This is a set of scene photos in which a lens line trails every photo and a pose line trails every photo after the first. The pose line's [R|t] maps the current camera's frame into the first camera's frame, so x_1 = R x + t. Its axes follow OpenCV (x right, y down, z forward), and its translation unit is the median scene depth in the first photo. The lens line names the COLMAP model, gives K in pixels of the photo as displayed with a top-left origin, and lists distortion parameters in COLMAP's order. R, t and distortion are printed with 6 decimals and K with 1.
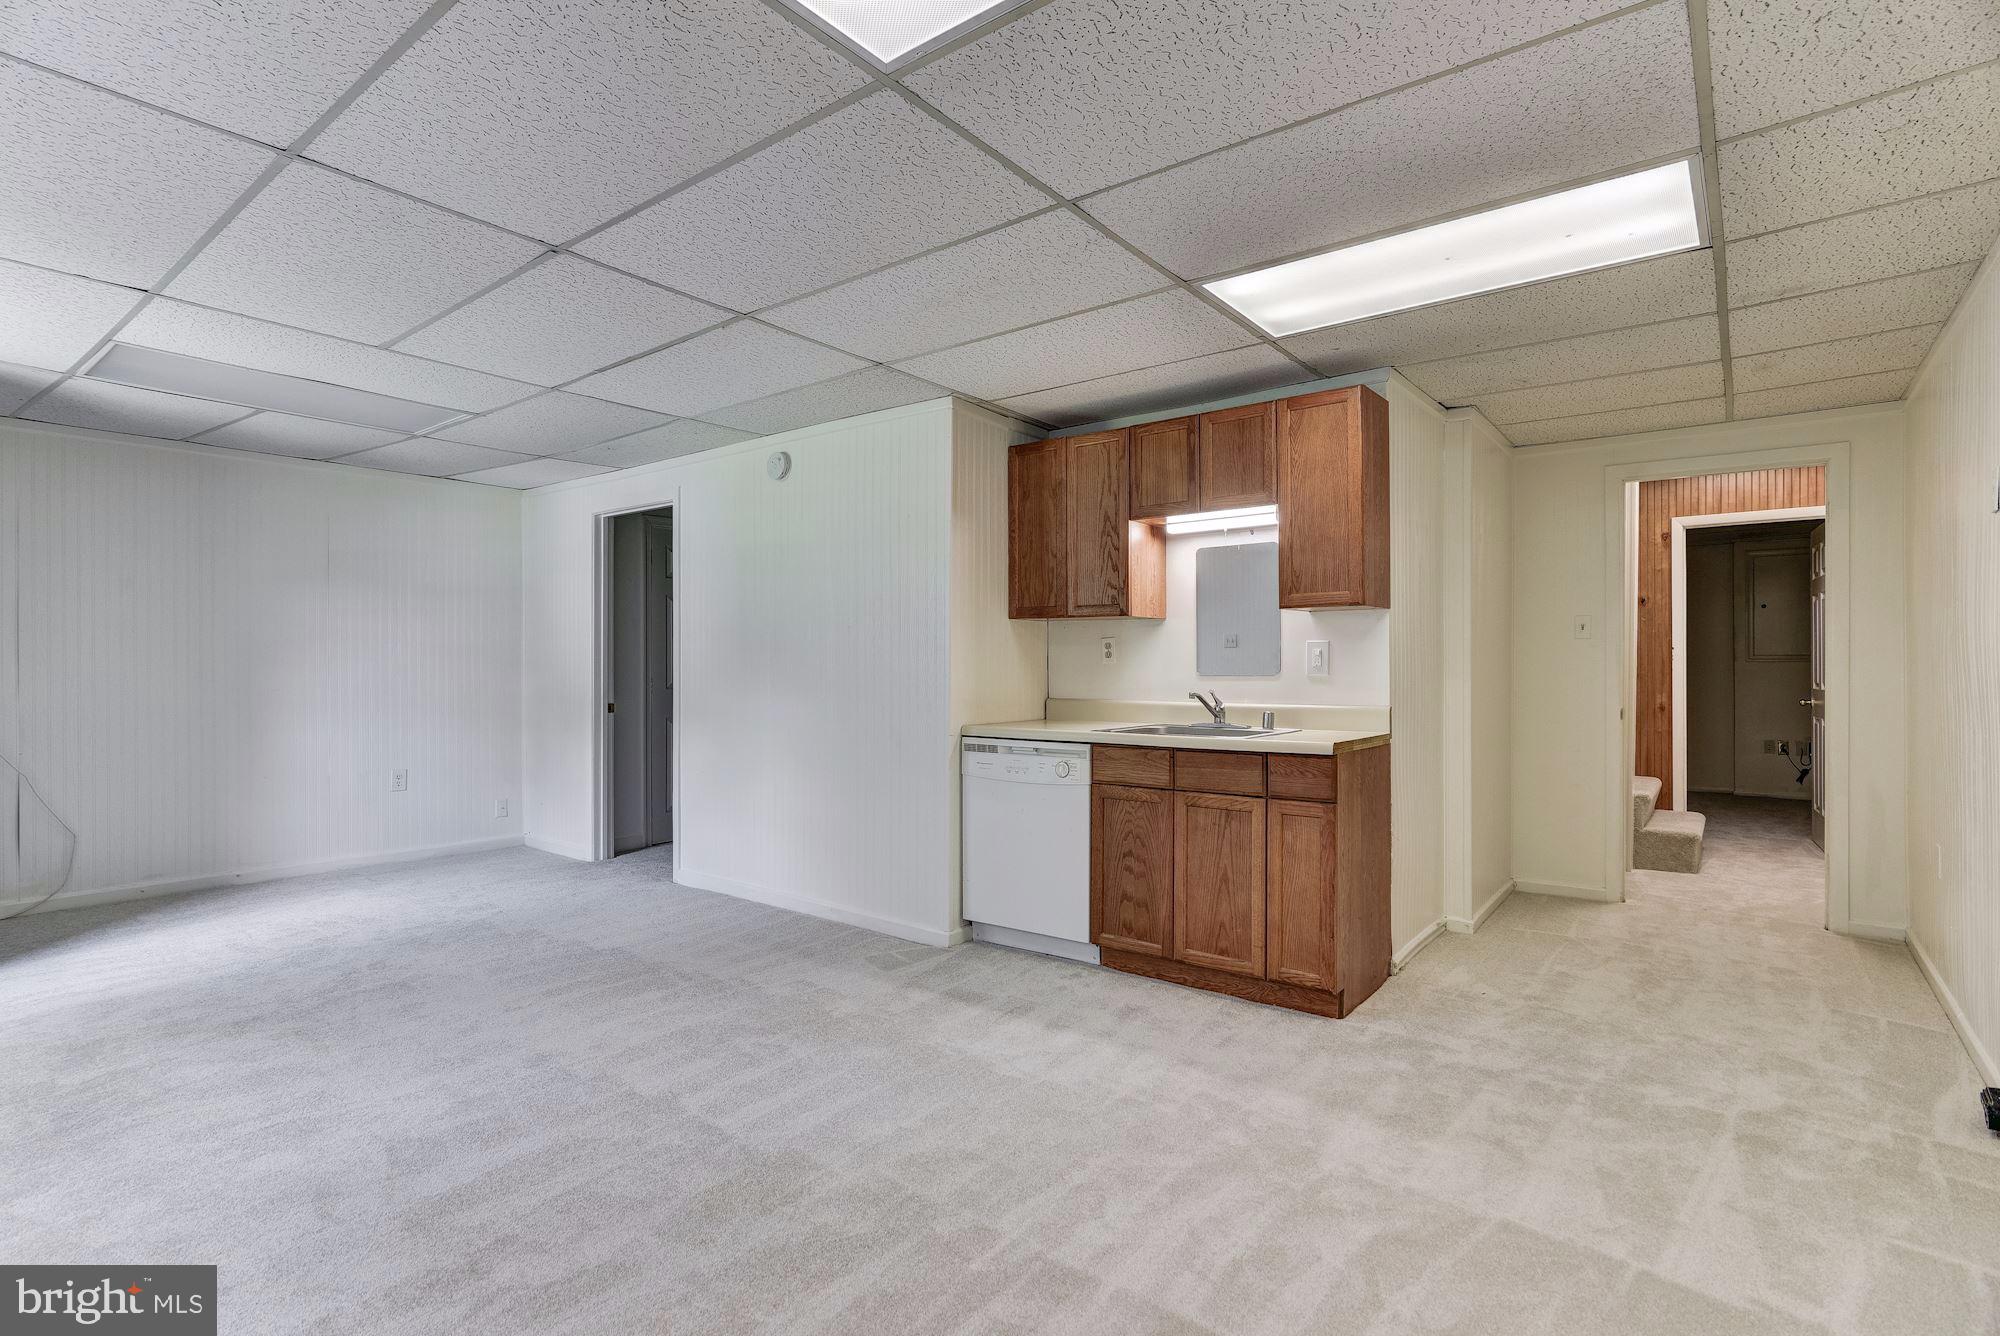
lens RADIAL K [[983.8, 0, 1001.1], [0, 983.8, 662.4], [0, 0, 1]] dist [0.000977, 0.000133]
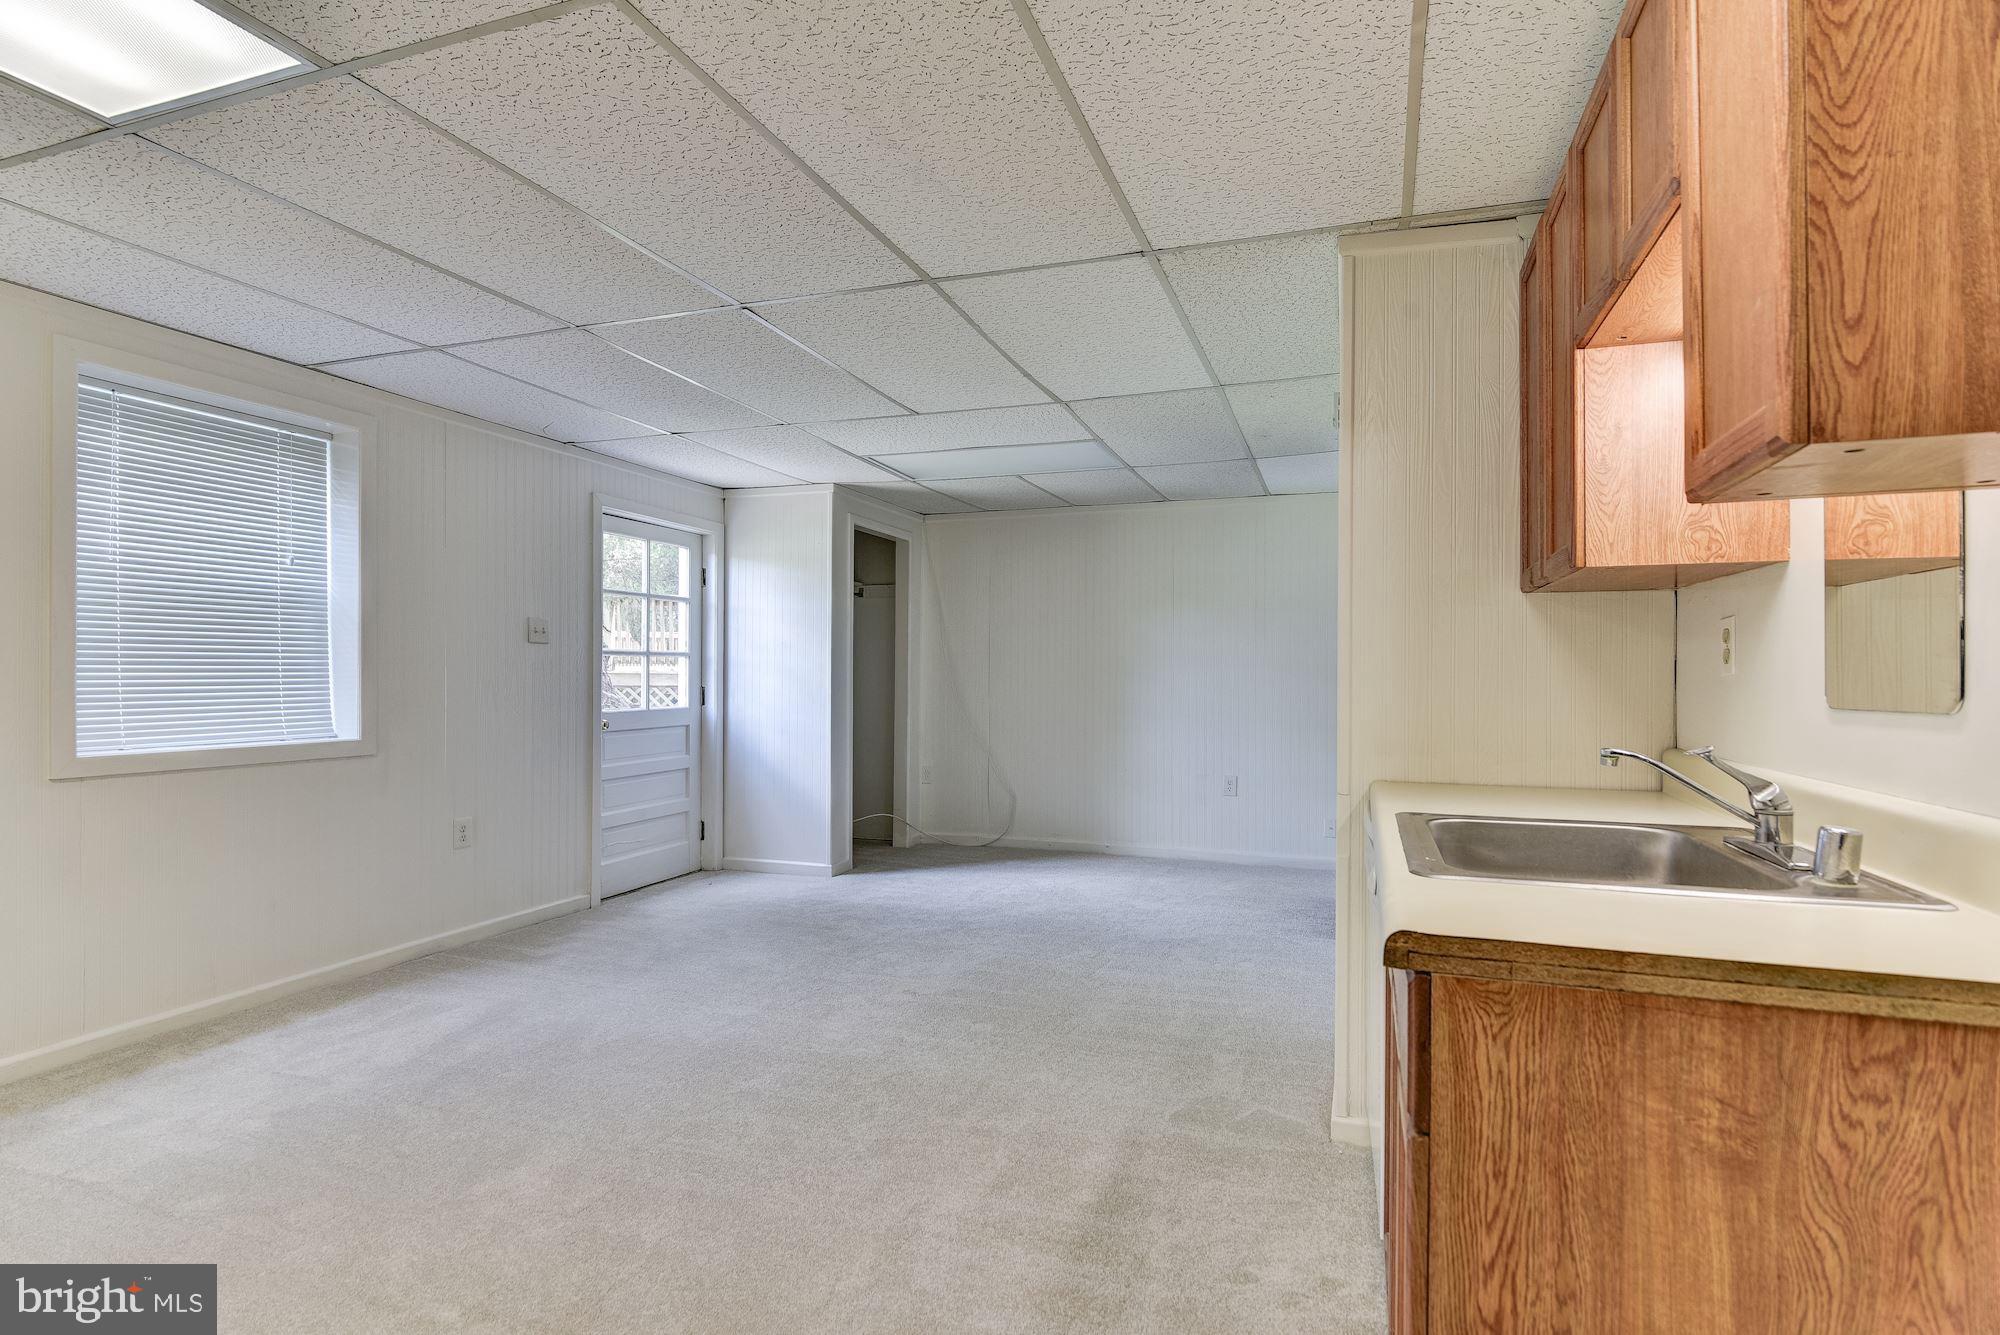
lens RADIAL K [[986.6, 0, 1001.1], [0, 986.6, 672.6], [0, 0, 1]] dist [0.001602, 0.000157]
pose [[0.316605, 0.000055, -0.948558, 0.507179], [-0.004962, 0.999986, -0.001598, 0.000218], [0.948545, 0.005213, 0.316601, 0.665496]]
